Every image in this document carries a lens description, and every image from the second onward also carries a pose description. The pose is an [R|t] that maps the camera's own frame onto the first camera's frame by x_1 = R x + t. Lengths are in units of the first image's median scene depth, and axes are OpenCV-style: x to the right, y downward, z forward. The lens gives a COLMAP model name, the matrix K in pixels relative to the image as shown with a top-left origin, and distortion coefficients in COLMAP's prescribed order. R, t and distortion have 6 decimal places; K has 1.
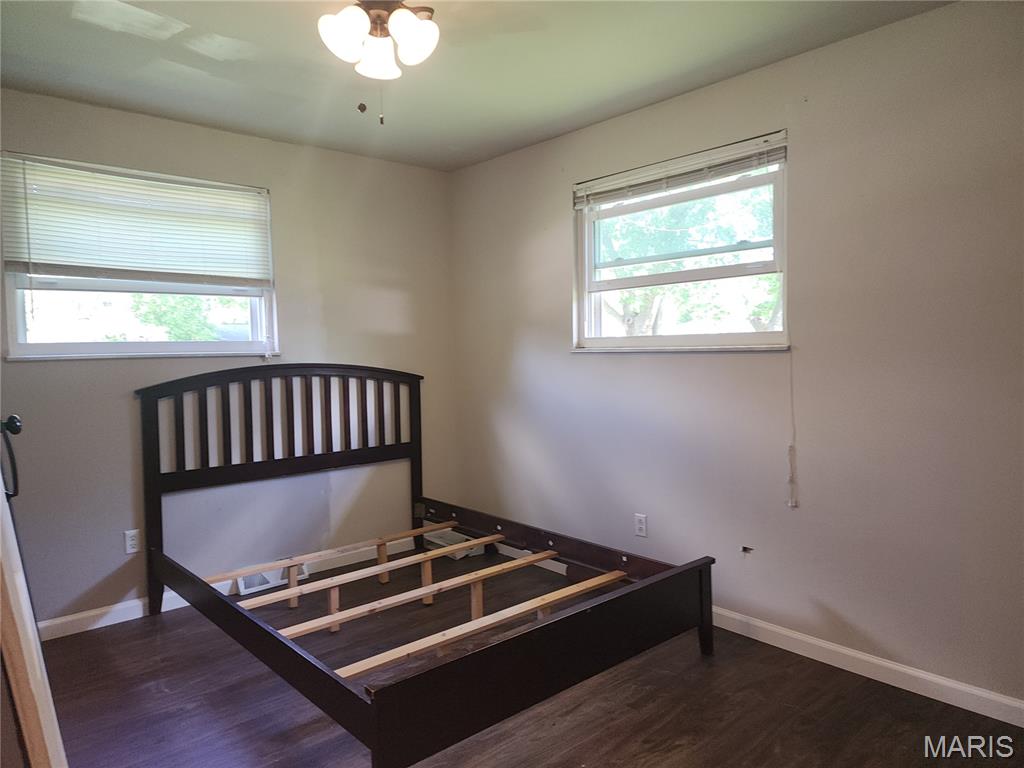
lens RADIAL K [[679.4, 0, 513.2], [0, 679.4, 379.8], [0, 0, 1]] dist [0.085840, -0.078665]
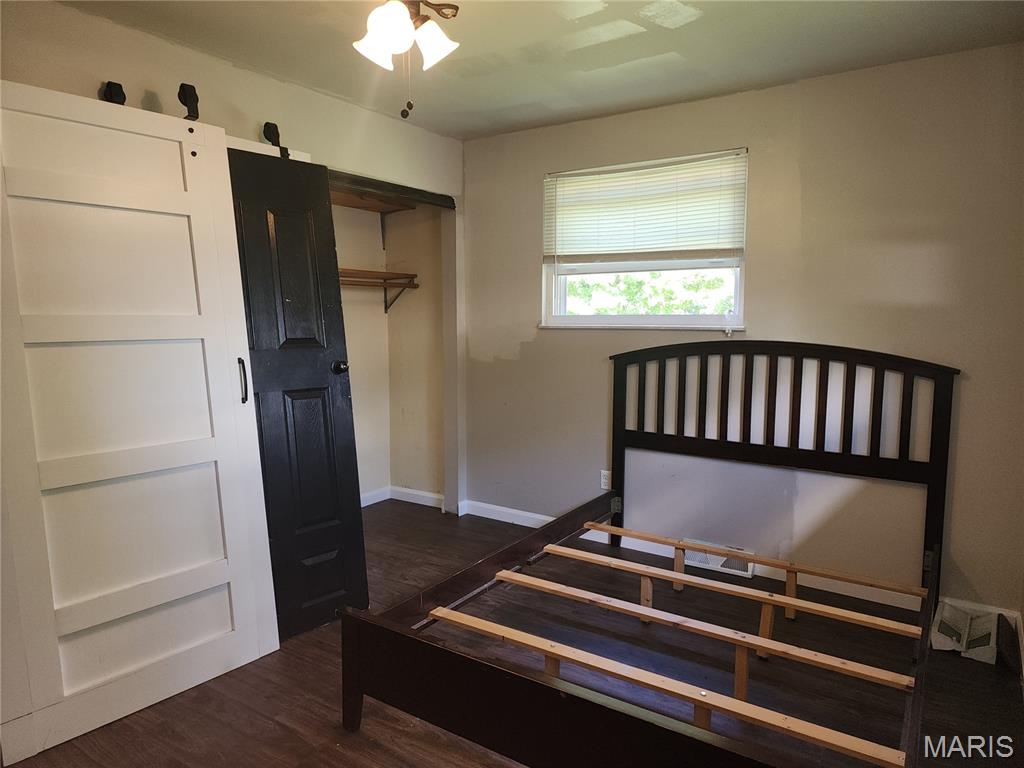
lens RADIAL K [[679.4, 0, 514.5], [0, 679.4, 390.0], [0, 0, 1]] dist [0.085840, -0.078665]
pose [[0.257651, 0.119687, -0.958797, 0.479376], [-0.060712, 0.992343, 0.107560, -0.037822], [0.964329, 0.030497, 0.262944, 0.473837]]
